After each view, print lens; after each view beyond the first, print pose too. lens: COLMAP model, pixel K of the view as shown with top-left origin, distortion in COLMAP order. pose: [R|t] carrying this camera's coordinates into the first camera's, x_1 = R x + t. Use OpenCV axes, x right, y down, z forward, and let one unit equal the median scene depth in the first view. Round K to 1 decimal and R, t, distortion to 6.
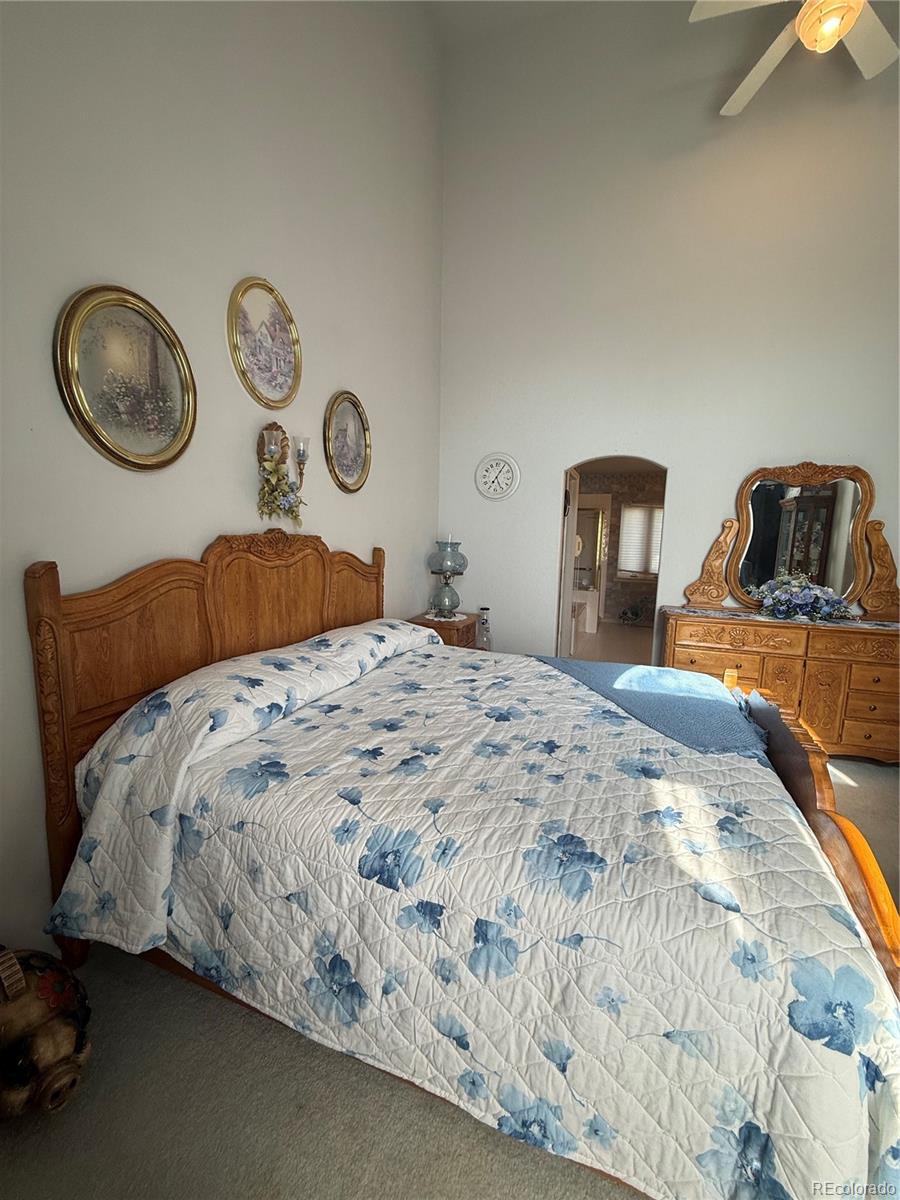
lens RADIAL K [[480.3, 0, 448.2], [0, 480.3, 596.4], [0, 0, 1]] dist [-0.000136, -0.000067]
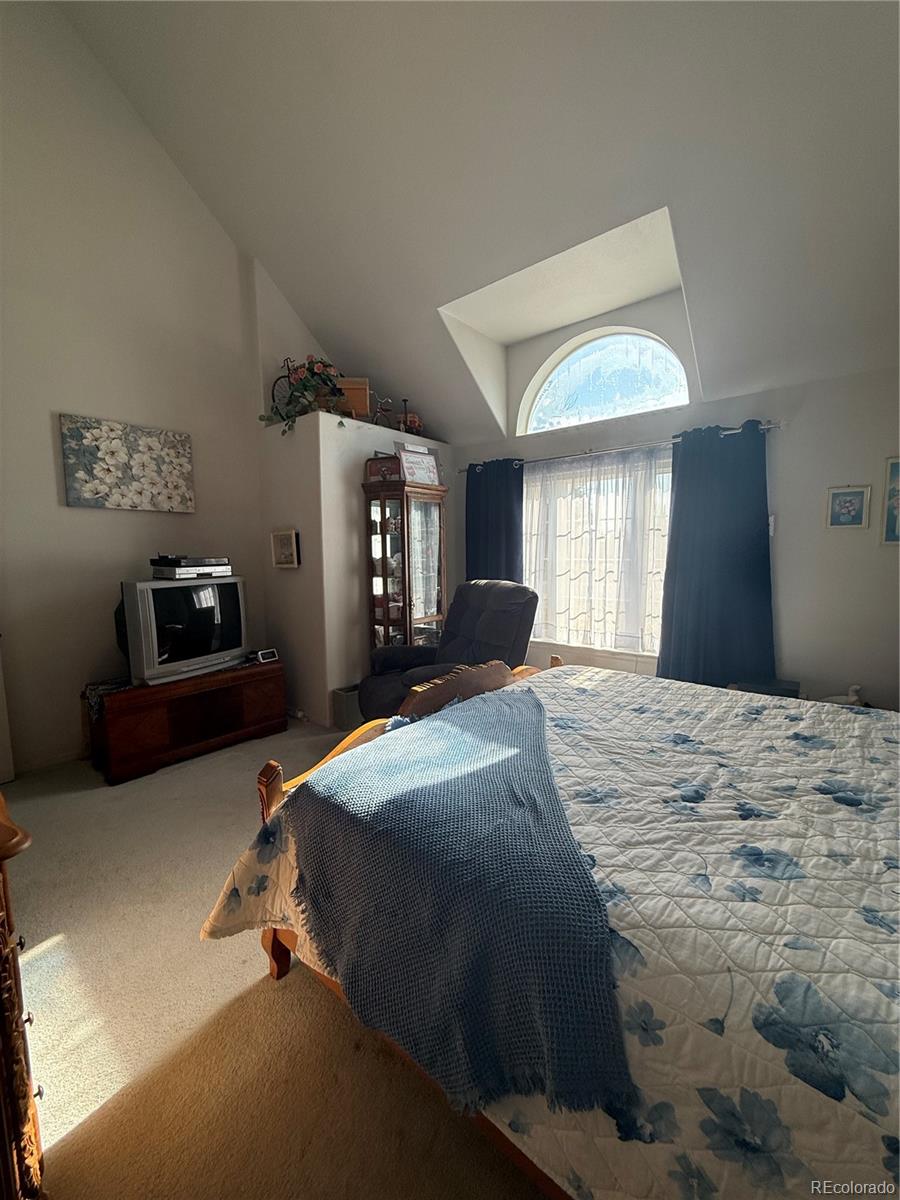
lens RADIAL K [[480.3, 0, 448.2], [0, 480.3, 600.6], [0, 0, 1]] dist [-0.000136, -0.000067]
pose [[-0.947370, -0.046136, 0.316800, 0.206694], [0.033759, 0.969648, 0.242165, -0.202875], [-0.318357, 0.240115, -0.917057, 1.528345]]
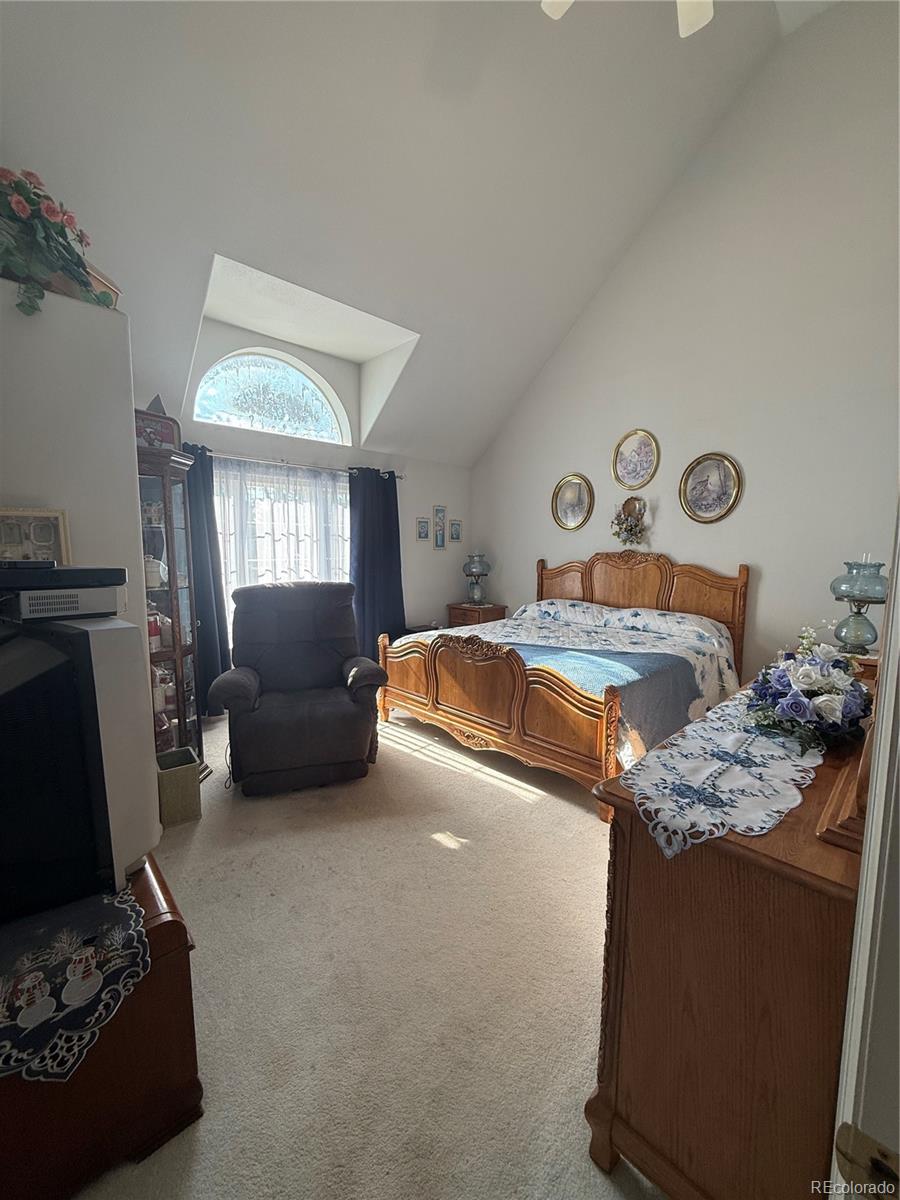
lens RADIAL K [[480.3, 0, 447.1], [0, 480.3, 603.2], [0, 0, 1]] dist [-0.000136, -0.000067]
pose [[-0.424421, 0.078832, -0.902027, 1.701980], [-0.134486, 0.979665, 0.148896, -0.113233], [0.895422, 0.184505, -0.405189, 1.126951]]
